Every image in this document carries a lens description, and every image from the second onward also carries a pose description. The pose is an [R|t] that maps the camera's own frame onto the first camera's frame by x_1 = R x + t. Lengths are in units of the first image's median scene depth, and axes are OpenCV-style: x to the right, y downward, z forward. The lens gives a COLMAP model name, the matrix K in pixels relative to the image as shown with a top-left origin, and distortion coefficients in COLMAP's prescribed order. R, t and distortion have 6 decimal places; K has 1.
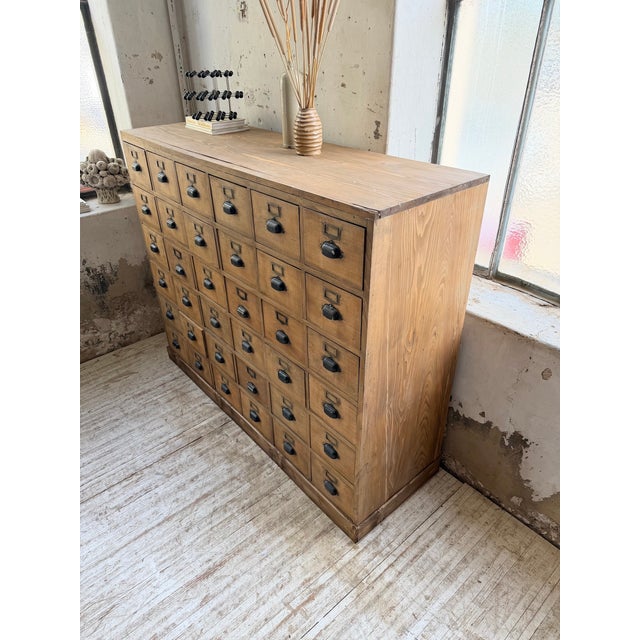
lens RADIAL K [[452.7, 0, 321.7], [0, 452.7, 321.9], [0, 0, 1]] dist [0.055137, -0.075935]
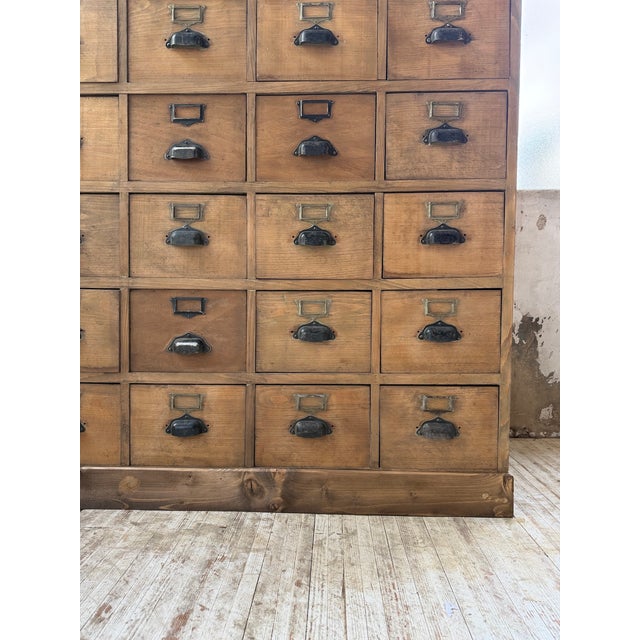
lens RADIAL K [[452.7, 0, 321.7], [0, 452.7, 321.9], [0, 0, 1]] dist [0.055137, -0.075935]
pose [[0.676657, -0.016521, 0.736113, -0.474608], [0.375348, 0.867830, -0.325553, 0.384562], [-0.633442, 0.496587, 0.593425, 0.725614]]
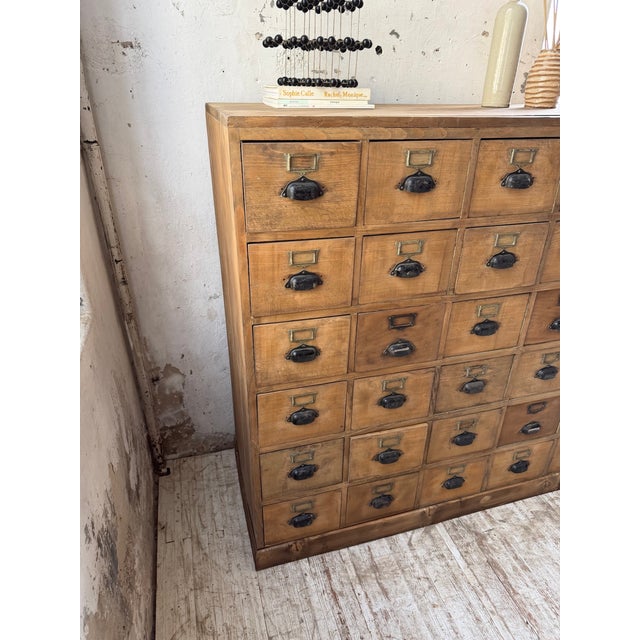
lens RADIAL K [[452.7, 0, 321.7], [0, 452.7, 321.9], [0, 0, 1]] dist [0.055137, -0.075935]
pose [[0.415589, -0.410770, 0.811513, -0.980039], [0.467158, 0.861936, 0.197054, -0.370098], [-0.780416, 0.297212, 0.550106, 0.937792]]
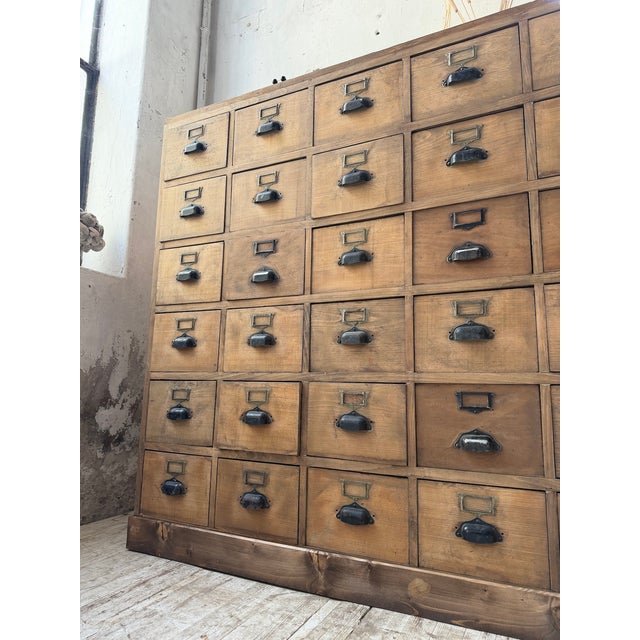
lens RADIAL K [[450.9, 0, 318.2], [0, 450.9, 321.0], [0, 0, 1]] dist [0.077476, -0.112149]
pose [[0.924738, 0.080773, 0.371936, -0.560181], [0.181094, 0.766139, -0.616633, 0.356226], [-0.334762, 0.637579, 0.693850, 0.769634]]
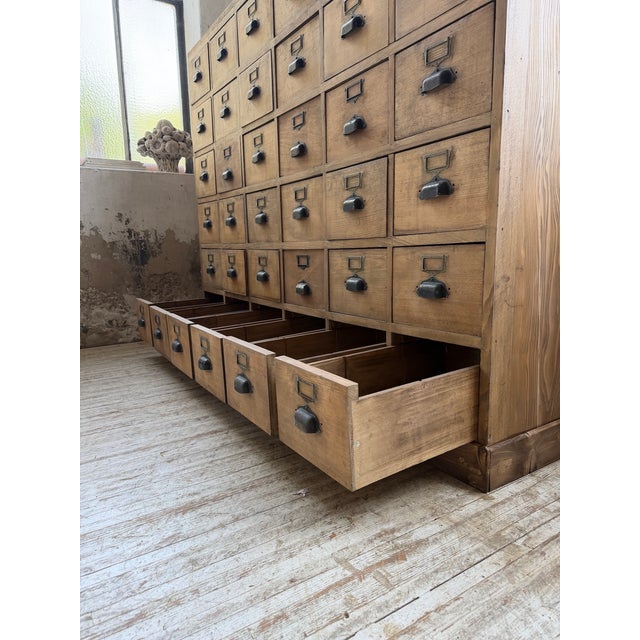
lens RADIAL K [[450.9, 0, 318.2], [0, 450.9, 321.0], [0, 0, 1]] dist [0.077476, -0.112149]
pose [[0.989087, 0.013520, -0.146708, -0.034696], [-0.068275, 0.924466, -0.375103, 0.520403], [0.130555, 0.381026, 0.915300, 0.465591]]
